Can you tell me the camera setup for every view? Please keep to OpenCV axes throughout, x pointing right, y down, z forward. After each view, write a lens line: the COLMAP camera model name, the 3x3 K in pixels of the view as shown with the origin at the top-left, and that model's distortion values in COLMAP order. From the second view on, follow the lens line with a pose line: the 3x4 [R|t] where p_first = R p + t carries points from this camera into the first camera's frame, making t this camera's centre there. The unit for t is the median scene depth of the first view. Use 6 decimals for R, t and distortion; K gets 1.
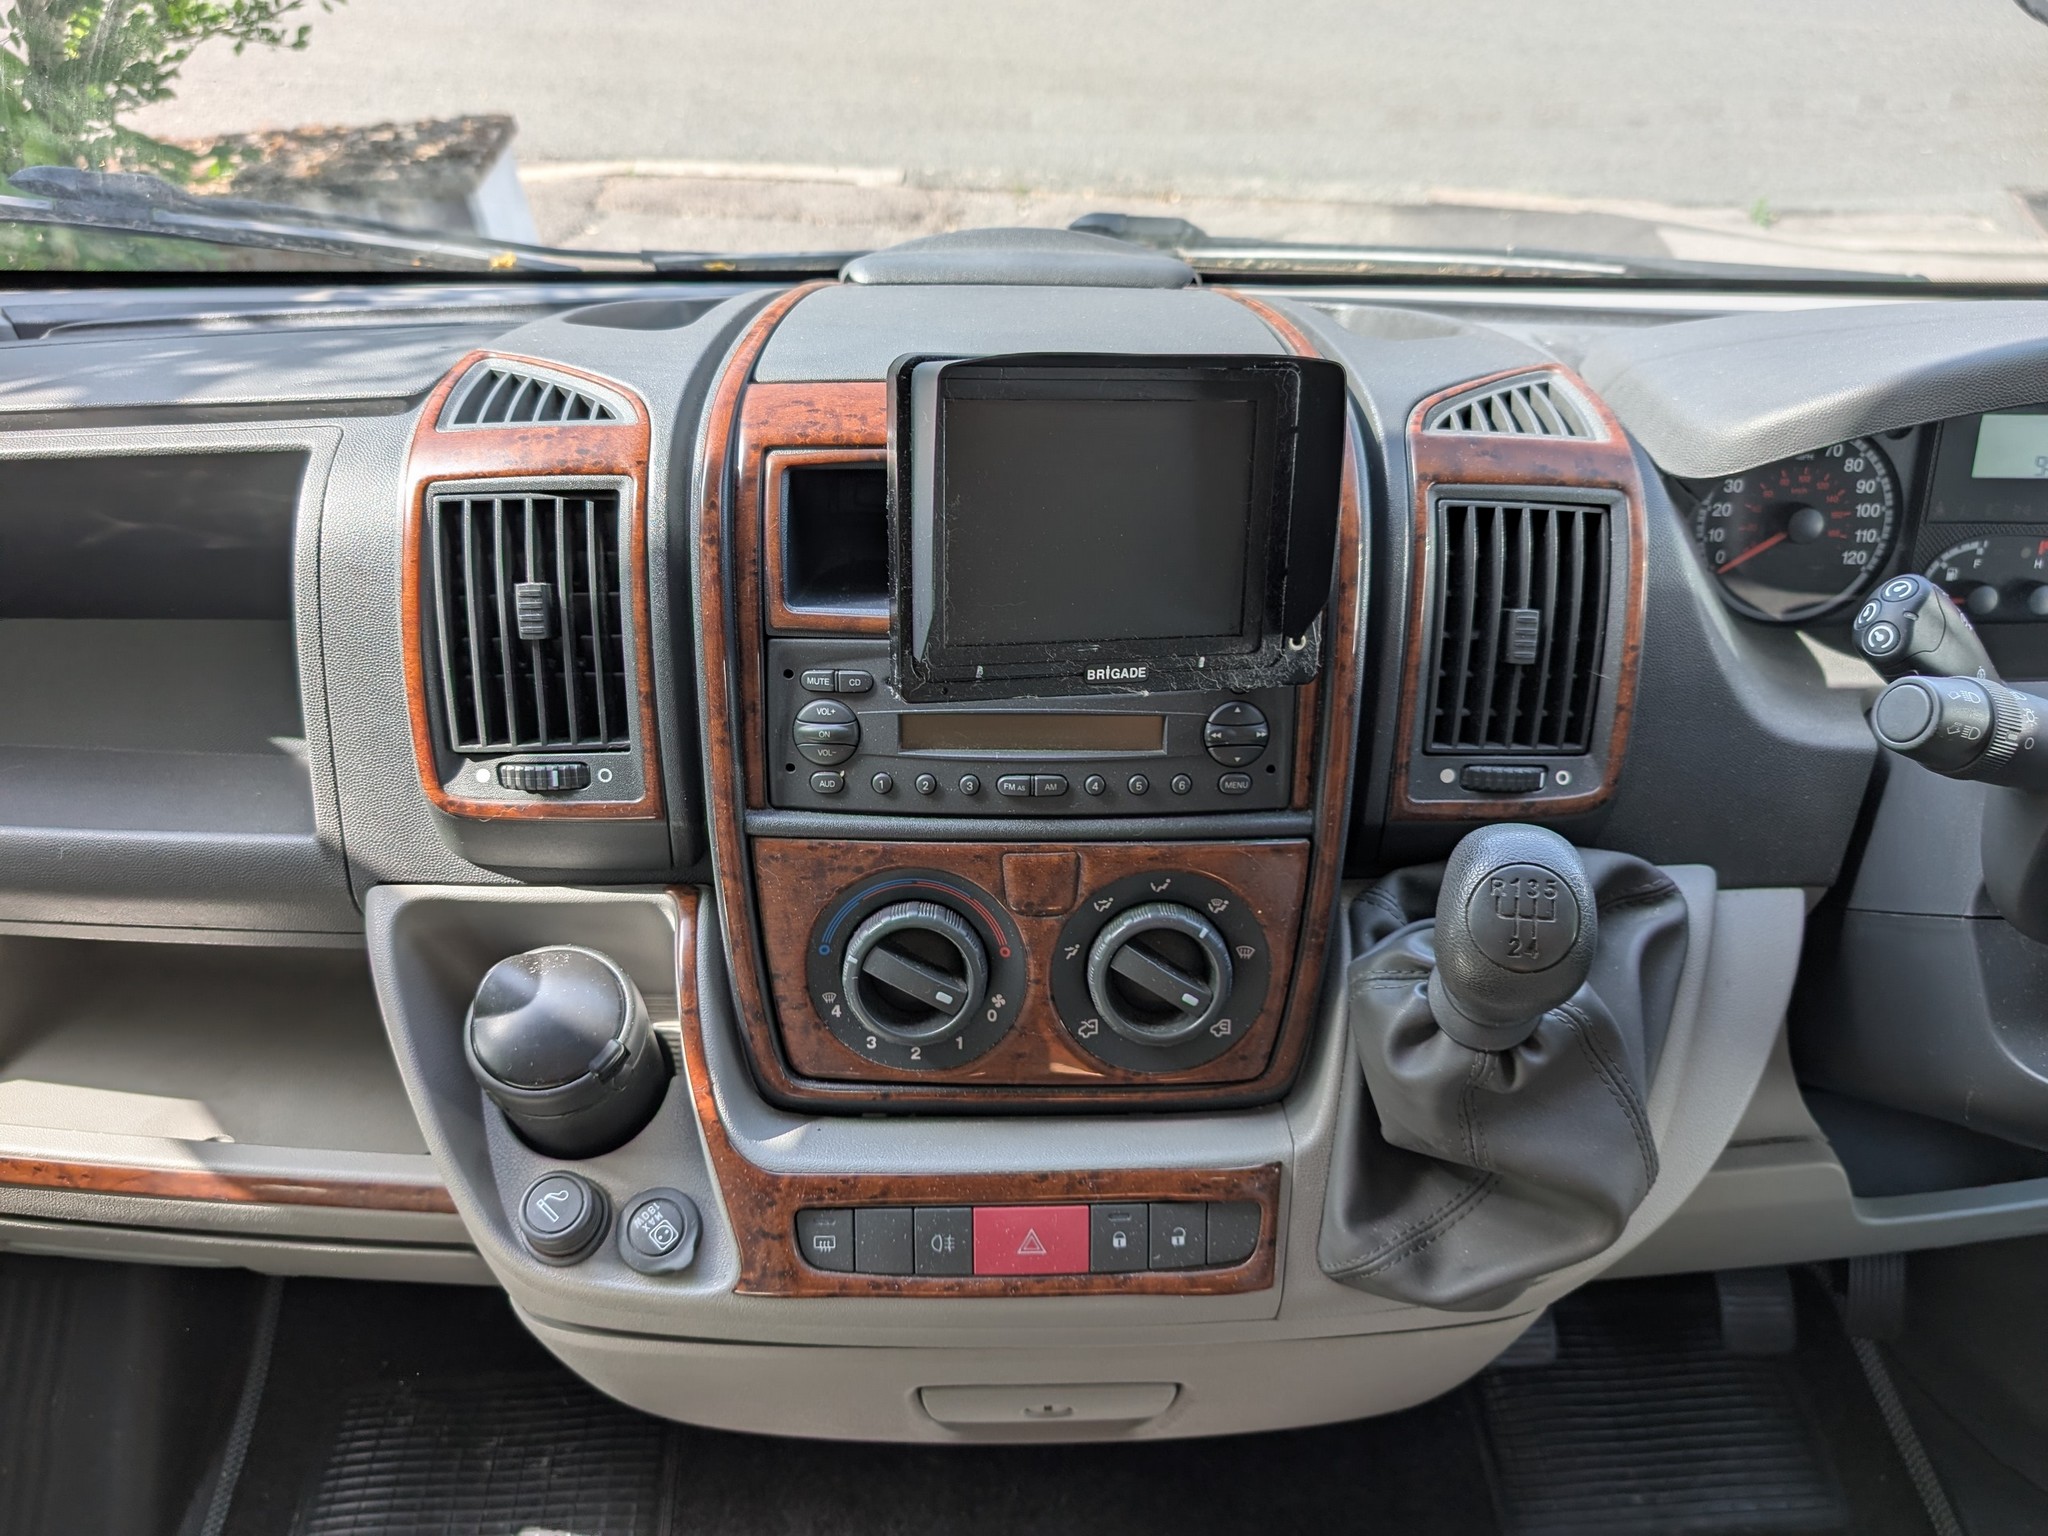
lens RADIAL K [[1490.6, 0, 1027.4], [0, 1490.6, 751.9], [0, 0, 1]] dist [0.006591, -0.006533]
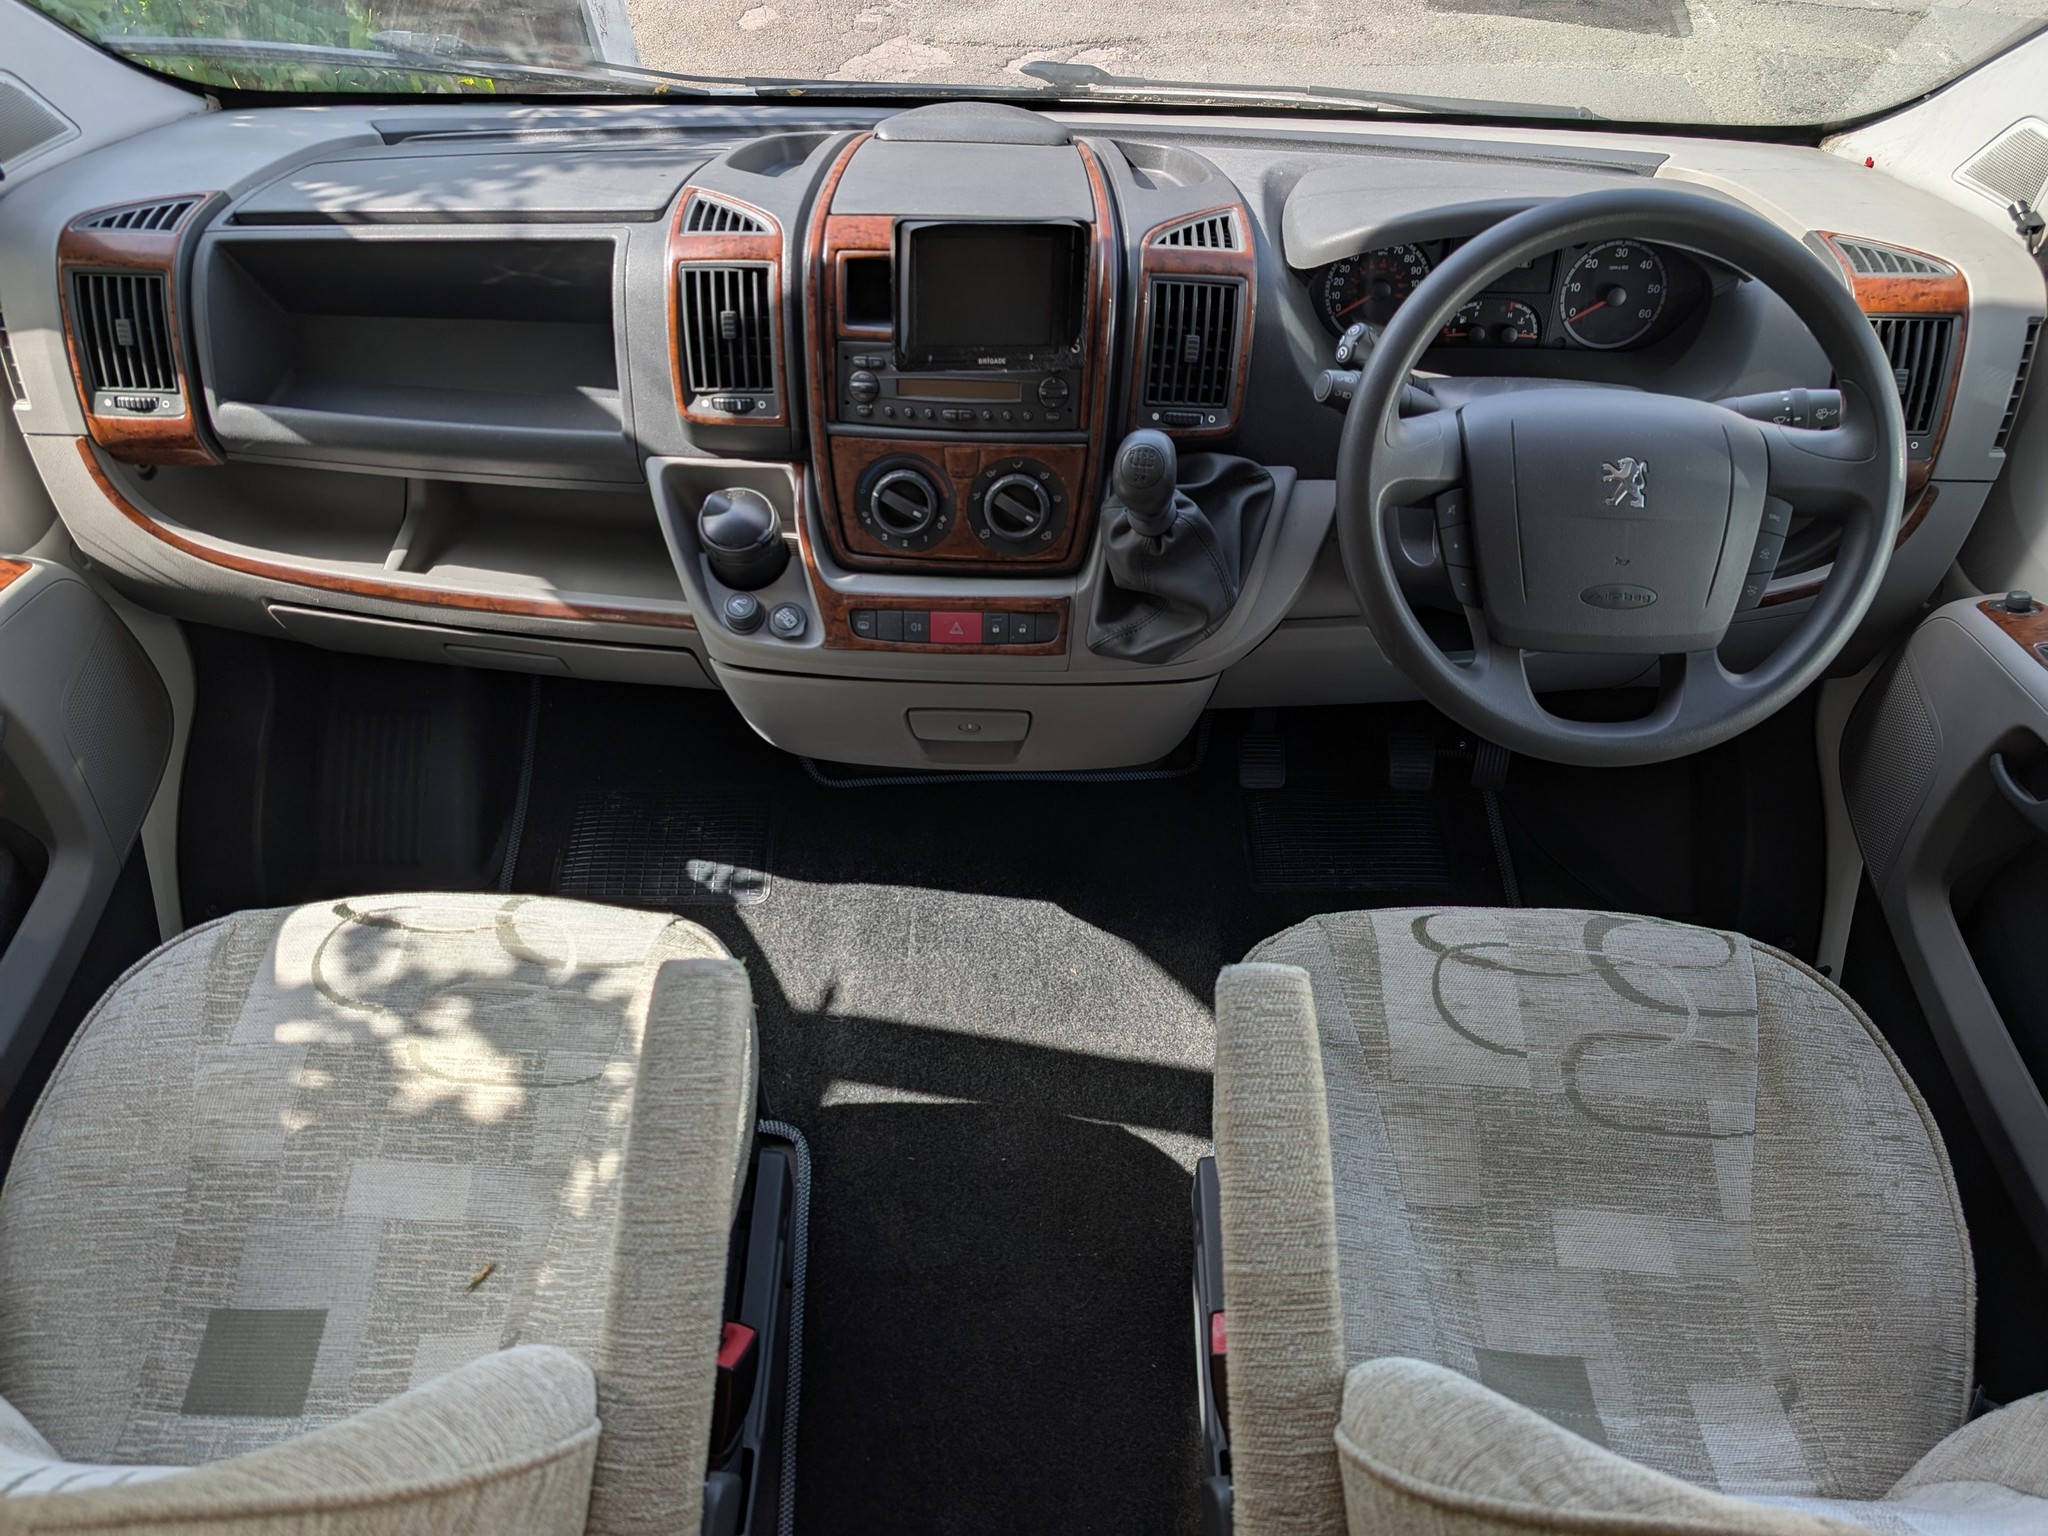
lens RADIAL K [[1449.3, 0, 1026.1], [0, 1449.3, 793.6], [0, 0, 1]] dist [0.003701, -0.003090]
pose [[0.999225, 0.032045, -0.022852, 0.165189], [-0.026126, 0.974273, 0.223852, 0.083465], [0.029437, -0.223082, 0.974355, -1.157468]]
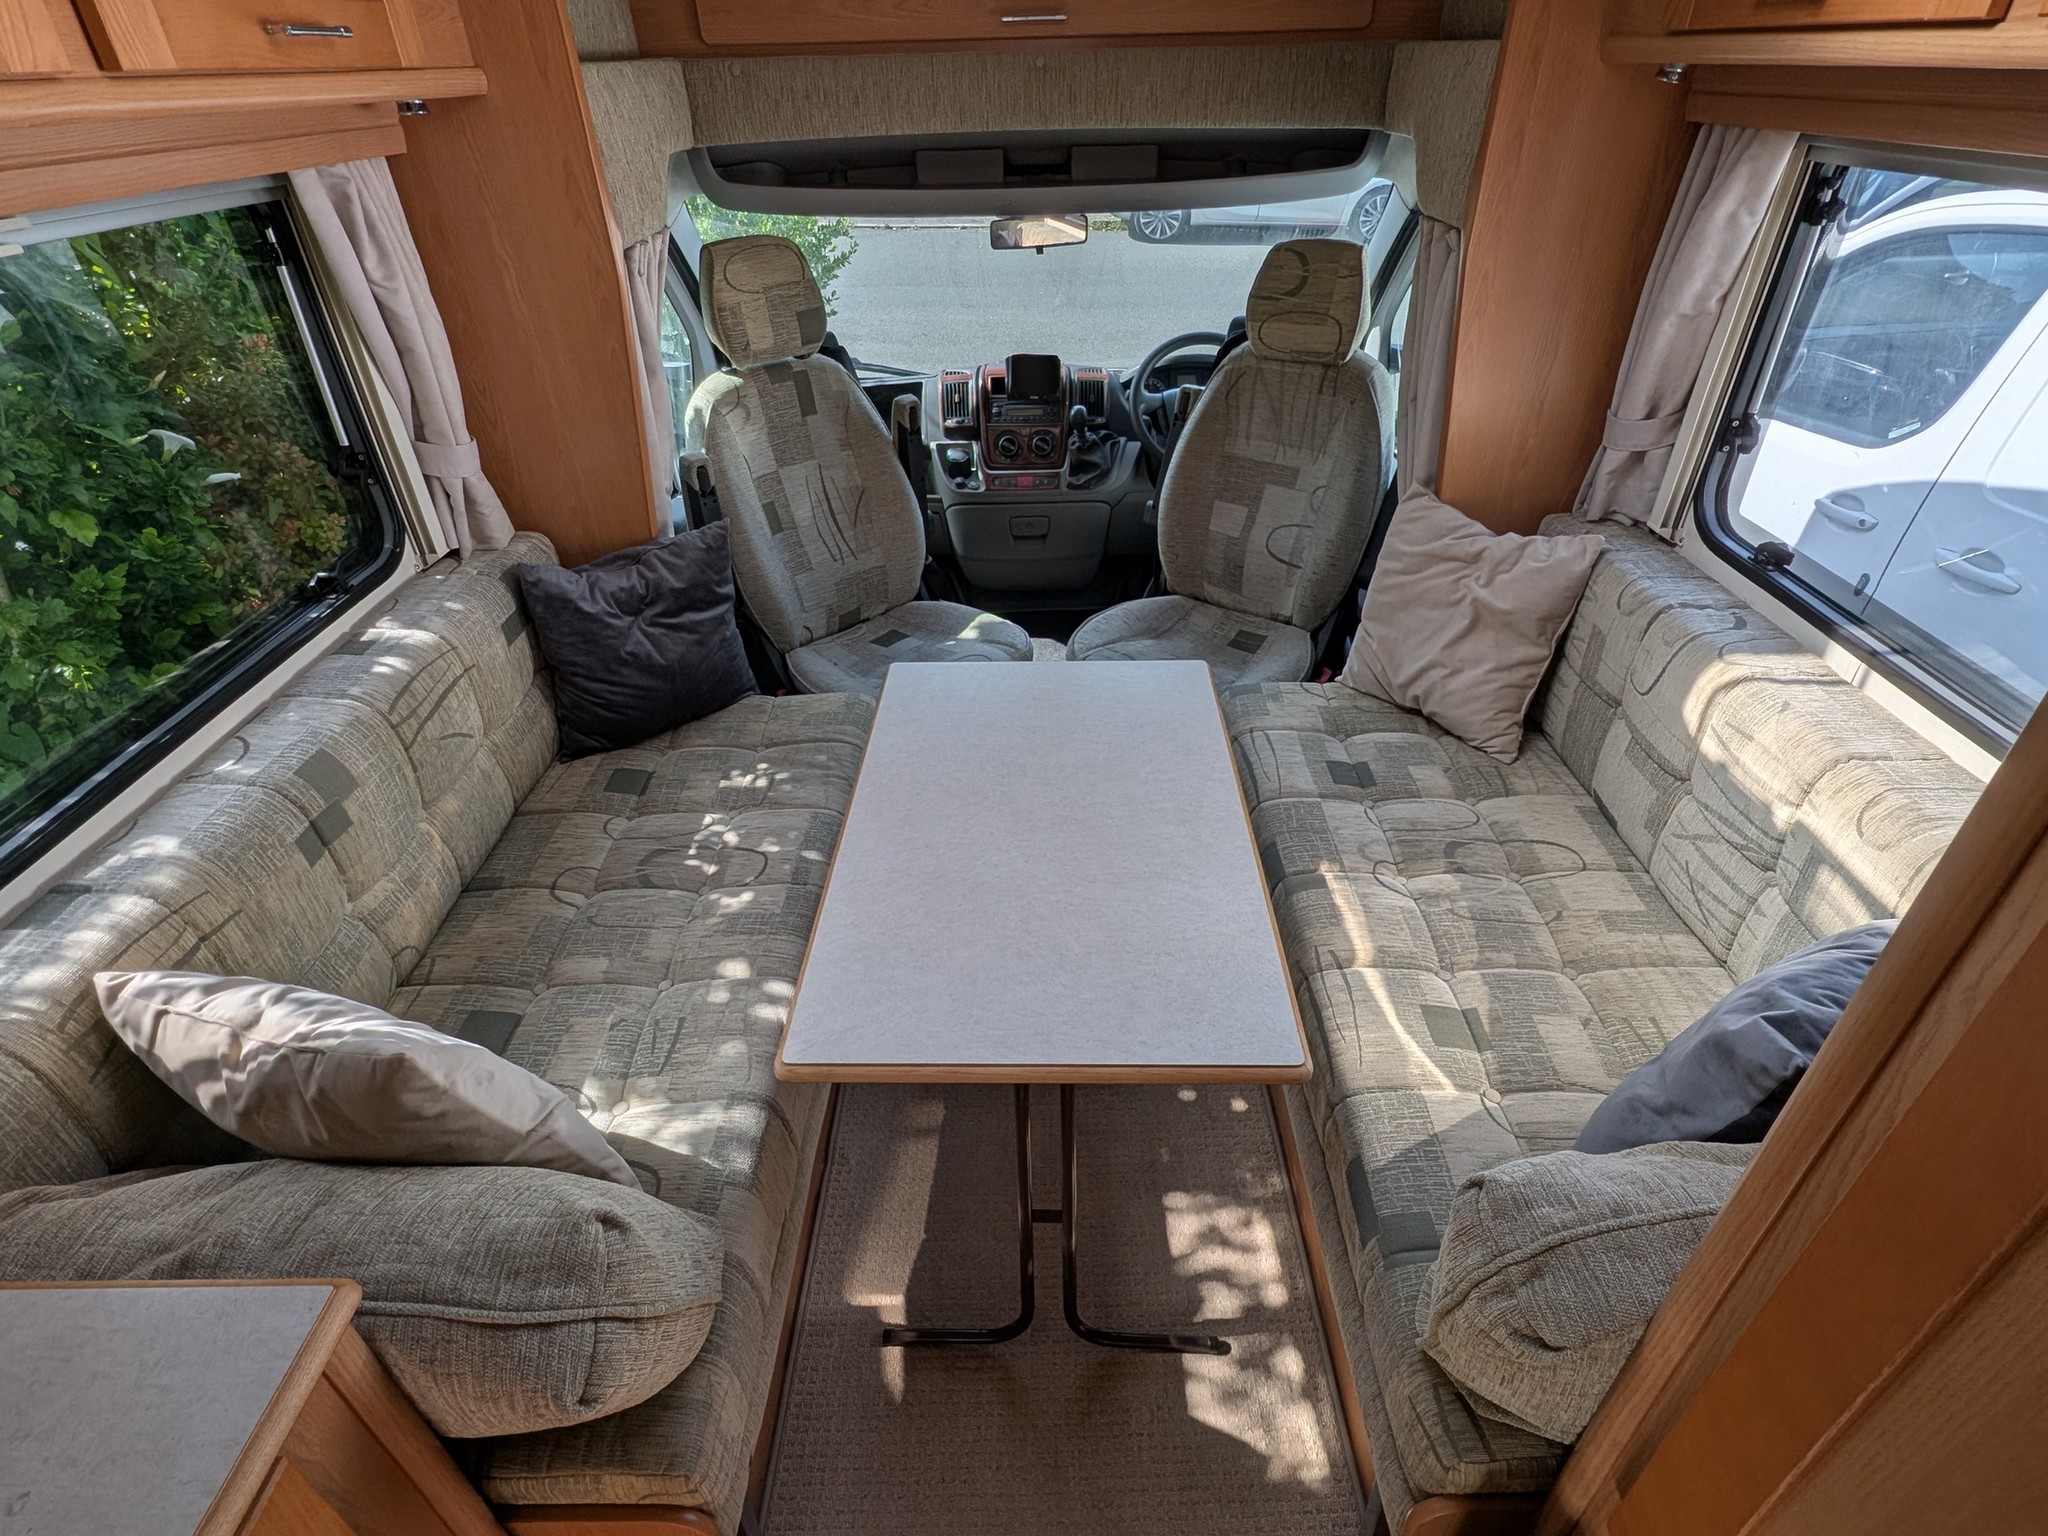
lens RADIAL K [[1024.8, 0, 1029.2], [0, 1024.8, 764.6], [0, 0, 1]] dist [0.000236, 0.000566]
pose [[0.999210, -0.012145, -0.037836, 0.194562], [0.008090, 0.994382, -0.105538, 2.223054], [0.038905, 0.105148, 0.993695, -3.801819]]
